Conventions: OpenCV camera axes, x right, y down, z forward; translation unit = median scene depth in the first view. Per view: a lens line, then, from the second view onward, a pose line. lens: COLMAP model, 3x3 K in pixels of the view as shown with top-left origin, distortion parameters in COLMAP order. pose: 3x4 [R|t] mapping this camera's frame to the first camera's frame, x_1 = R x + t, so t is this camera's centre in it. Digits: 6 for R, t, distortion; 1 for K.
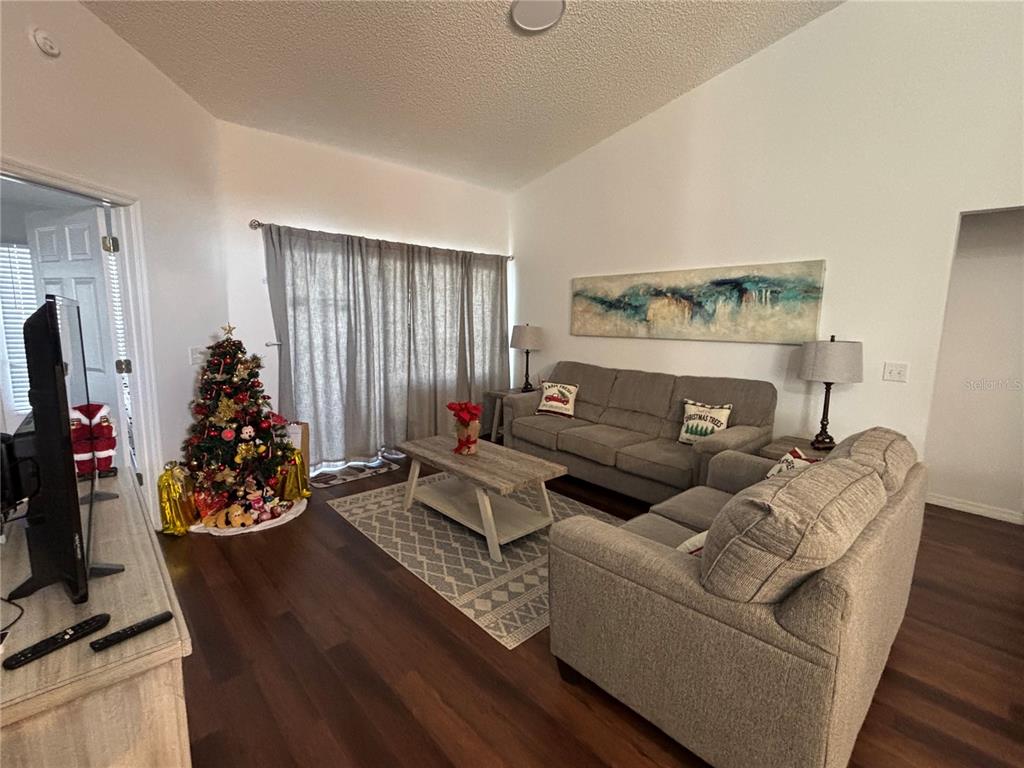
lens RADIAL K [[468.0, 0, 520.1], [0, 468.0, 383.5], [0, 0, 1]] dist [0.032637, -0.022329]
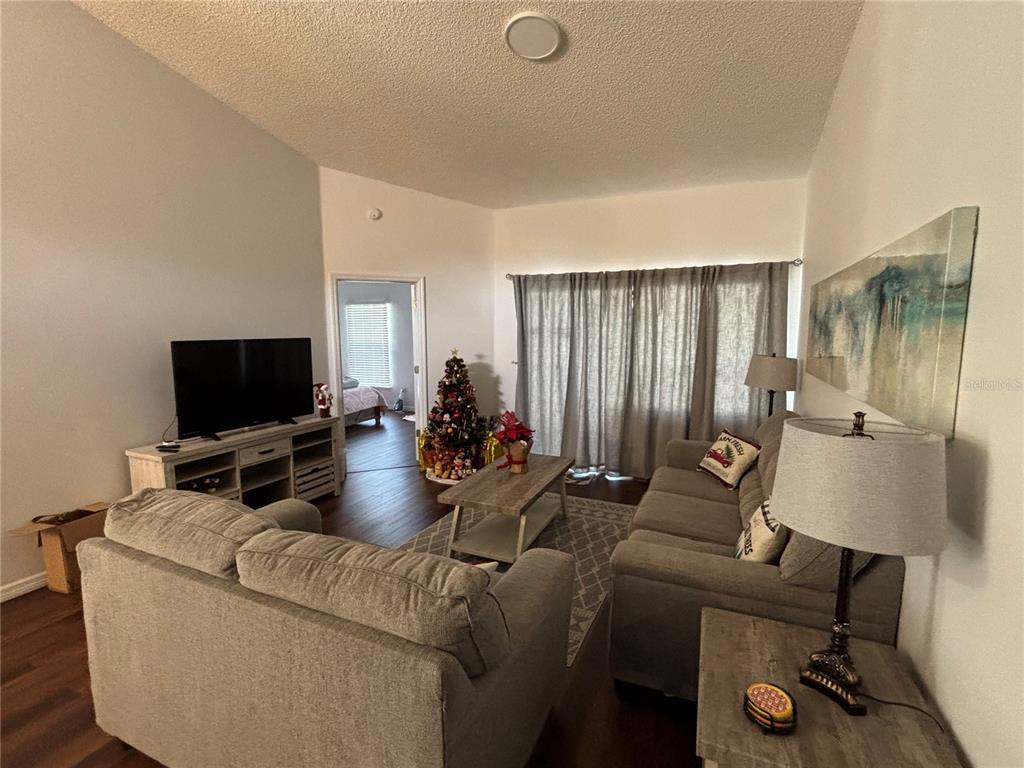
lens RADIAL K [[468.0, 0, 520.1], [0, 468.0, 383.5], [0, 0, 1]] dist [0.032637, -0.022329]
pose [[0.389545, 0.094923, -0.916103, 0.685396], [-0.126450, 0.990767, 0.048891, -0.085321], [0.912286, 0.096797, 0.397951, 0.454212]]
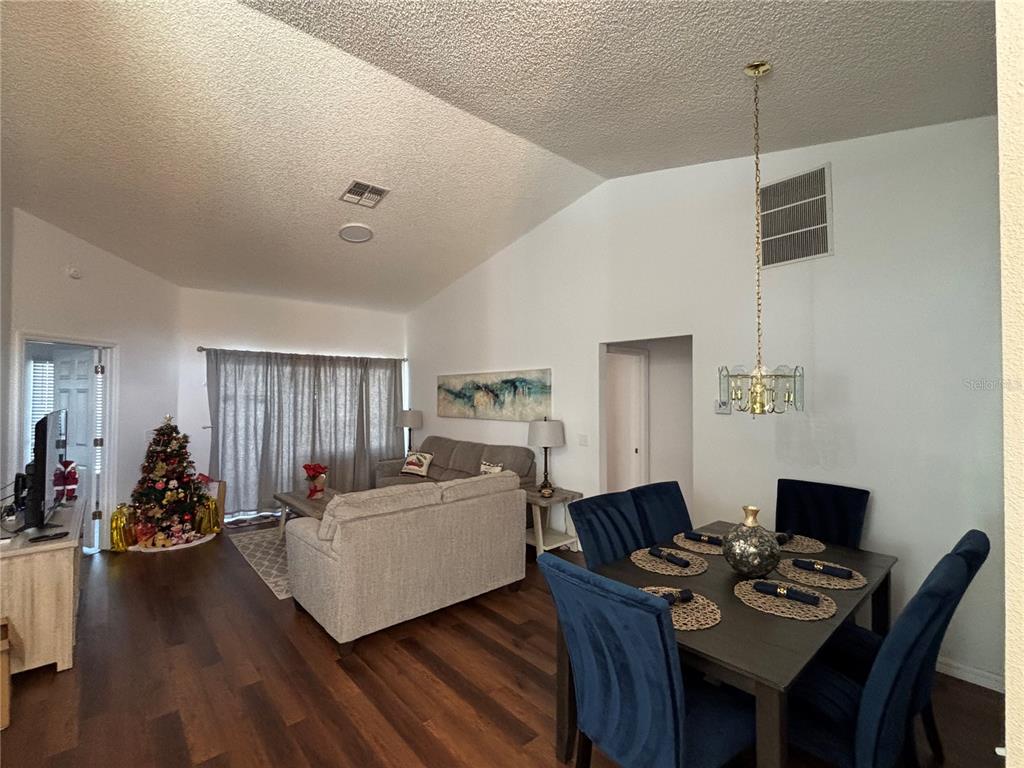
lens RADIAL K [[467.3, 0, 519.2], [0, 467.3, 386.4], [0, 0, 1]] dist [0.000843, 0.000543]
pose [[0.999575, -0.015190, -0.024900, 0.465259], [0.011090, 0.987499, -0.157232, 0.030490], [0.026977, 0.156889, 0.987248, -0.415660]]
